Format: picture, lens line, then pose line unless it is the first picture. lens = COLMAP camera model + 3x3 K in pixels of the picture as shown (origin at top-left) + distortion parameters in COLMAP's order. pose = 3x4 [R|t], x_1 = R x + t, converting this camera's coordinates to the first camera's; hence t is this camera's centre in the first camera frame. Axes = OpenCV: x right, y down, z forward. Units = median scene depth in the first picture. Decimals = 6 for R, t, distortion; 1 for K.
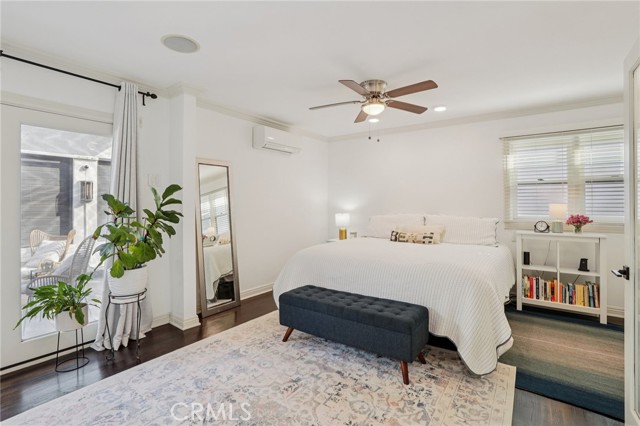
lens RADIAL K [[299.6, 0, 317.6], [0, 299.6, 204.5], [0, 0, 1]] dist [-0.064183, 0.022540]
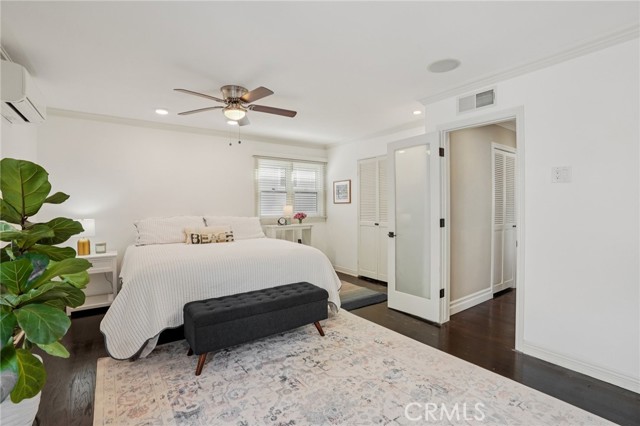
lens RADIAL K [[299.6, 0, 317.7], [0, 299.6, 209.6], [0, 0, 1]] dist [-0.064183, 0.022540]
pose [[0.314703, -0.011658, 0.949119, -0.762647], [0.005468, 0.999930, 0.010469, 0.002522], [-0.949175, 0.001896, 0.314745, 0.433745]]
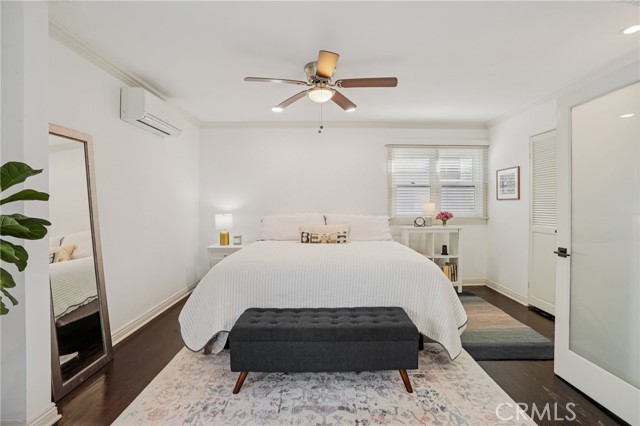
lens RADIAL K [[299.6, 0, 320.1], [0, 299.6, 206.2], [0, 0, 1]] dist [-0.064183, 0.022540]
pose [[0.805956, -0.004321, 0.591960, -0.364414], [0.000462, 0.999978, 0.006671, 0.003242], [-0.591976, -0.005103, 0.805940, 0.307727]]
